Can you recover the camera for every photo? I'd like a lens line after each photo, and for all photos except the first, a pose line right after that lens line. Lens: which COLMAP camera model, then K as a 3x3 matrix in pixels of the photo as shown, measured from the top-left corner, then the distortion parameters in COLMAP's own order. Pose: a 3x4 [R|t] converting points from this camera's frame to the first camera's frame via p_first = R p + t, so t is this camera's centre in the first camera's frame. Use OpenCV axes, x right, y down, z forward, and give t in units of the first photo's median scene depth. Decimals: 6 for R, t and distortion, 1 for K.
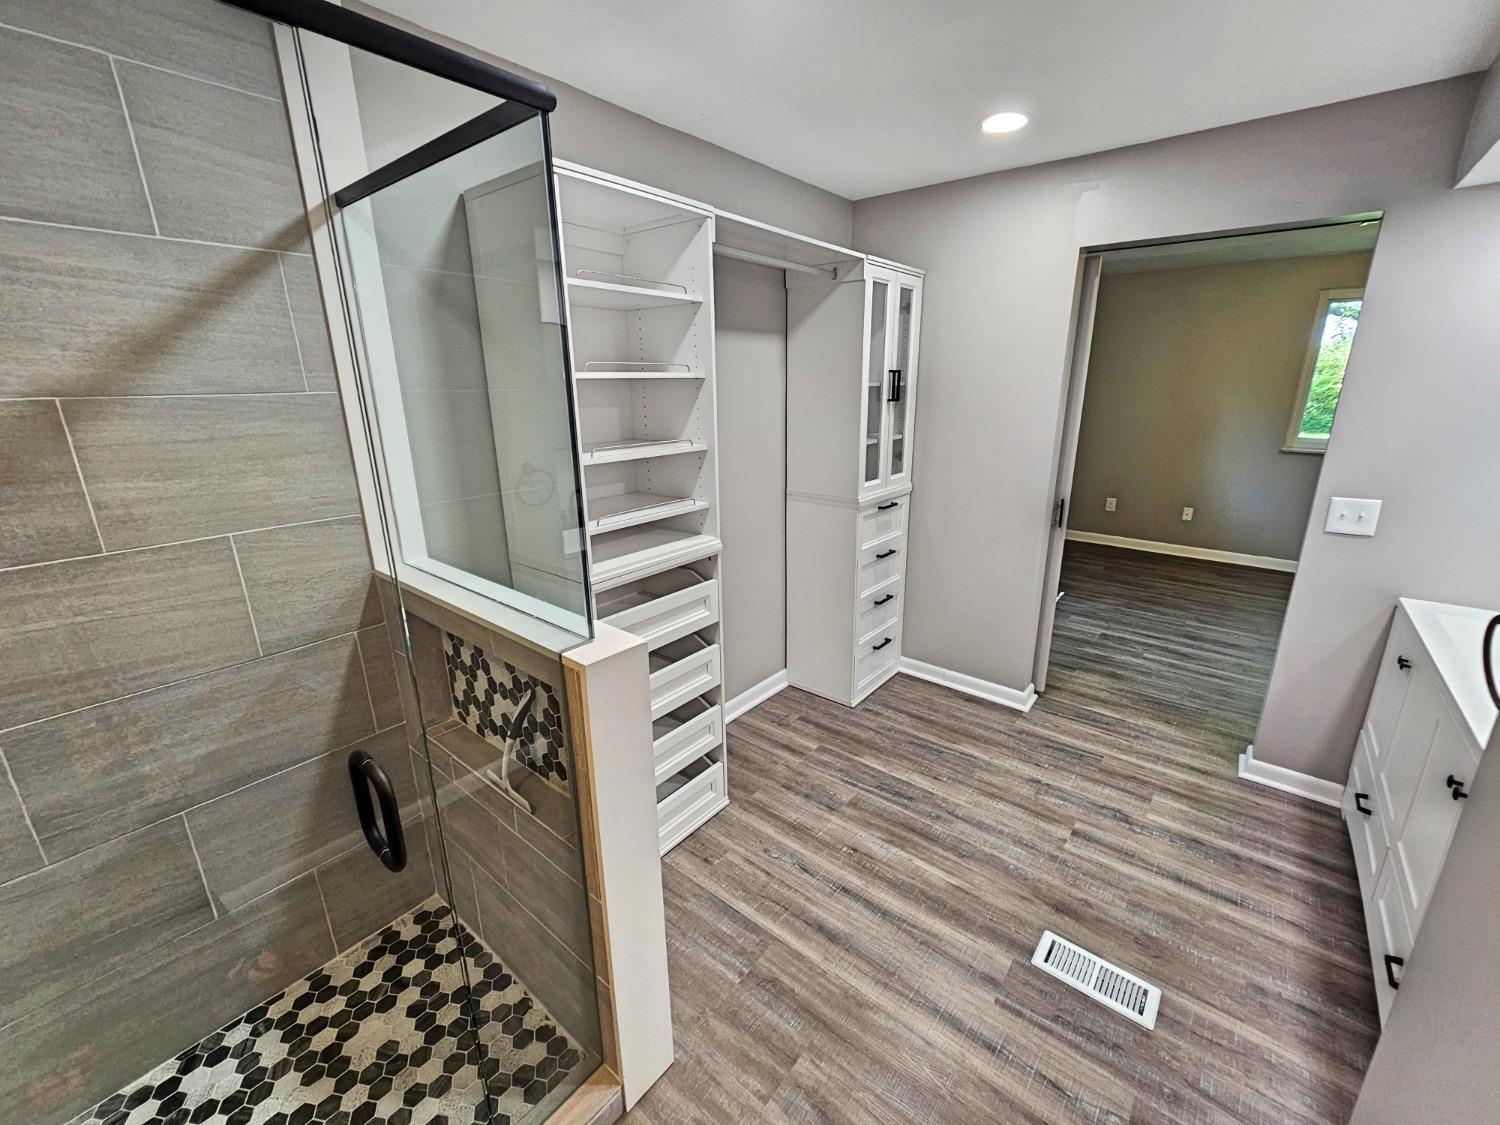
lens RADIAL K [[618.5, 0, 758.2], [0, 618.5, 561.6], [0, 0, 1]] dist [-0.001798, -0.000341]
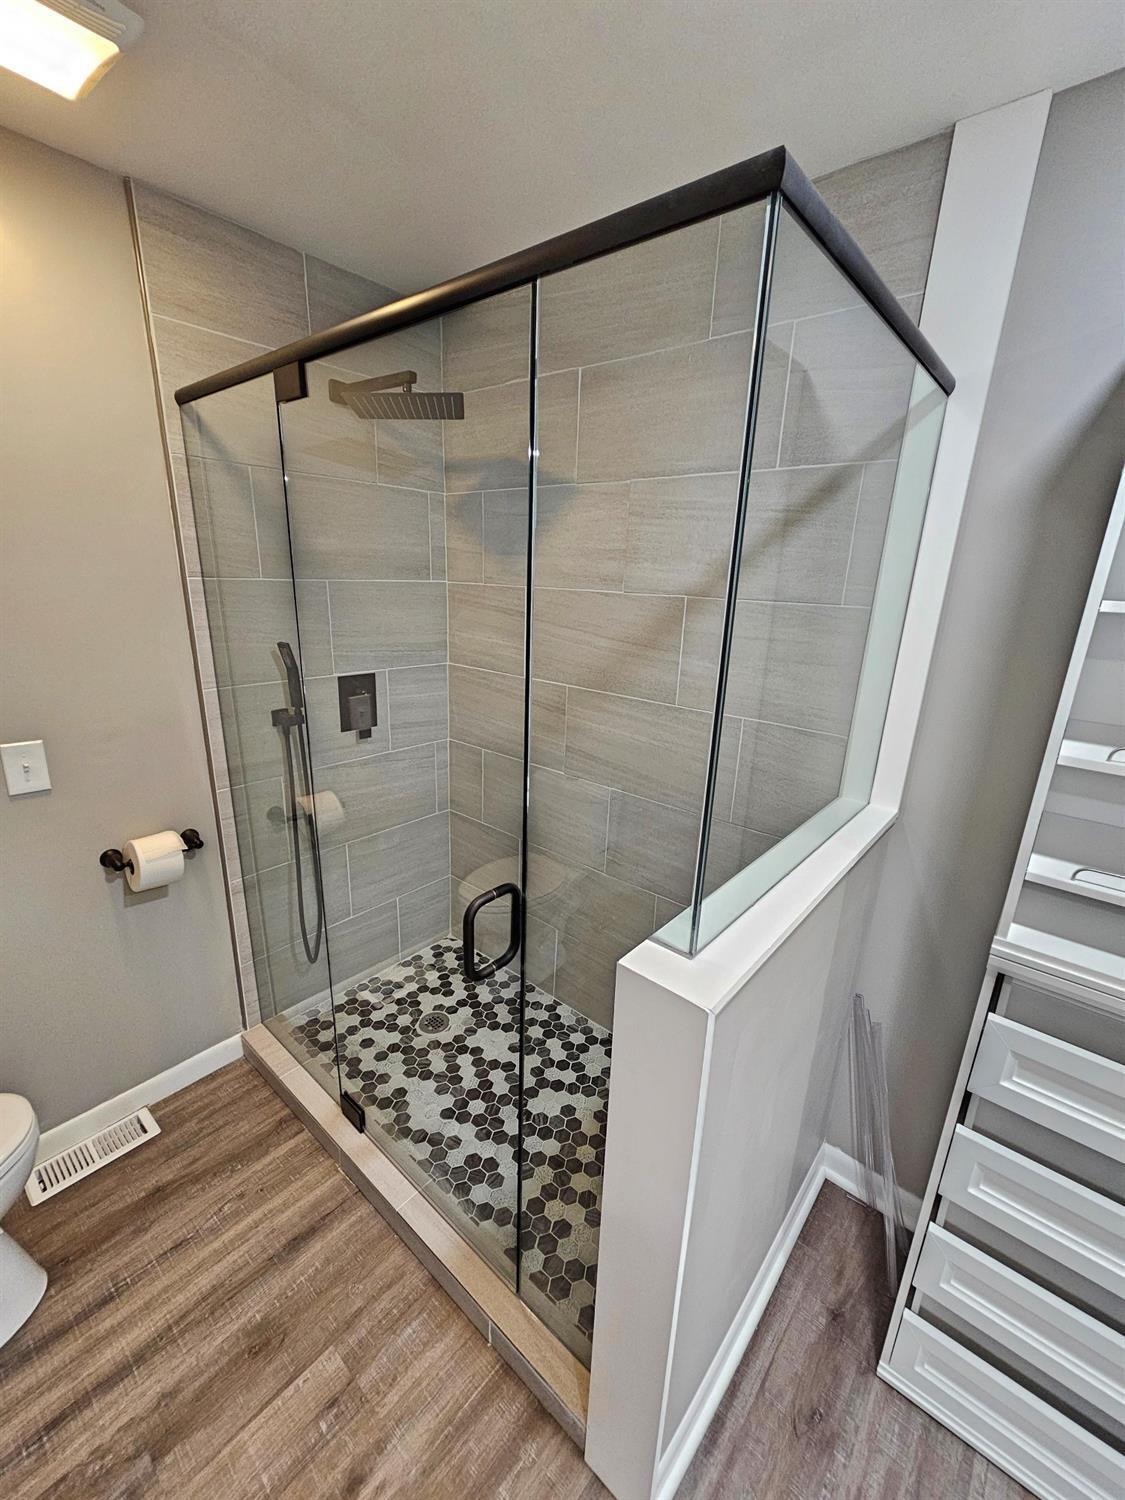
lens RADIAL K [[618.5, 0, 566.1], [0, 618.5, 756.0], [0, 0, 1]] dist [-0.001798, -0.000341]
pose [[-0.029568, 0.295257, -0.954960, 0.315409], [-0.312284, 0.904827, 0.289426, -0.219882], [0.949529, 0.306776, 0.065450, 0.637031]]
